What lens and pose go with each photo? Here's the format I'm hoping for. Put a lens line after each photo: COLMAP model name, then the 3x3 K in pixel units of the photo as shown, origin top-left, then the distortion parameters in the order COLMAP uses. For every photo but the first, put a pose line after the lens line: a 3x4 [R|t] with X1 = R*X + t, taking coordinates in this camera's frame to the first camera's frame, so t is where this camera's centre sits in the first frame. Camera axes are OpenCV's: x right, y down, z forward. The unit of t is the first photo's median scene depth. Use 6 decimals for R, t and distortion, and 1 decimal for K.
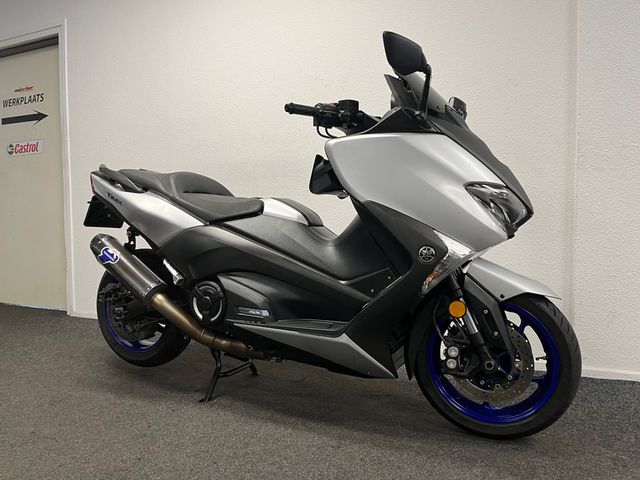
lens RADIAL K [[485.6, 0, 321.8], [0, 485.6, 239.0], [0, 0, 1]] dist [0.061230, -0.047205]
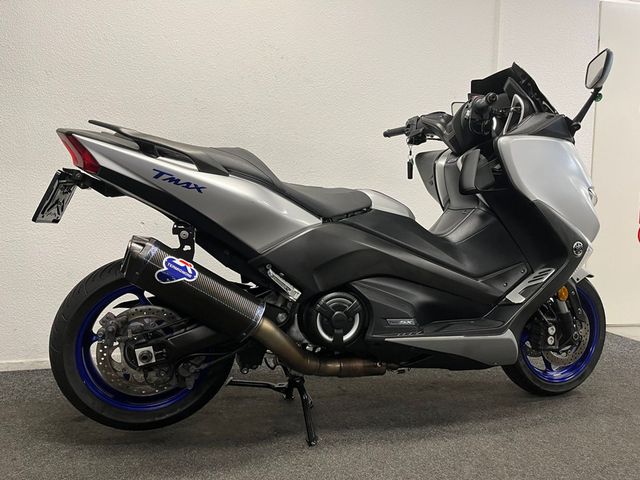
lens RADIAL K [[485.6, 0, 317.8], [0, 485.6, 236.0], [0, 0, 1]] dist [0.061230, -0.047205]
pose [[0.753363, -0.034426, 0.656703, -0.875934], [0.009493, 0.999094, 0.041486, -0.045315], [-0.657536, -0.025020, 0.753008, 0.471863]]
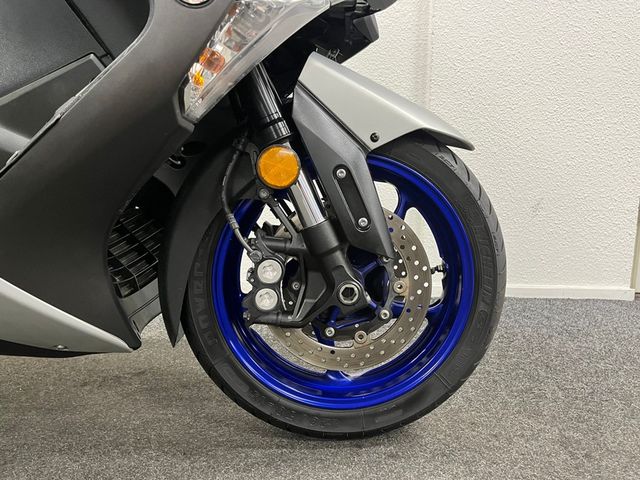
lens RADIAL K [[485.6, 0, 316.2], [0, 485.6, 240.7], [0, 0, 1]] dist [0.061230, -0.047205]
pose [[0.919662, -0.053762, 0.389013, 0.136161], [0.007499, 0.992808, 0.119480, 0.146958], [-0.392638, -0.106964, 0.913452, 0.573720]]
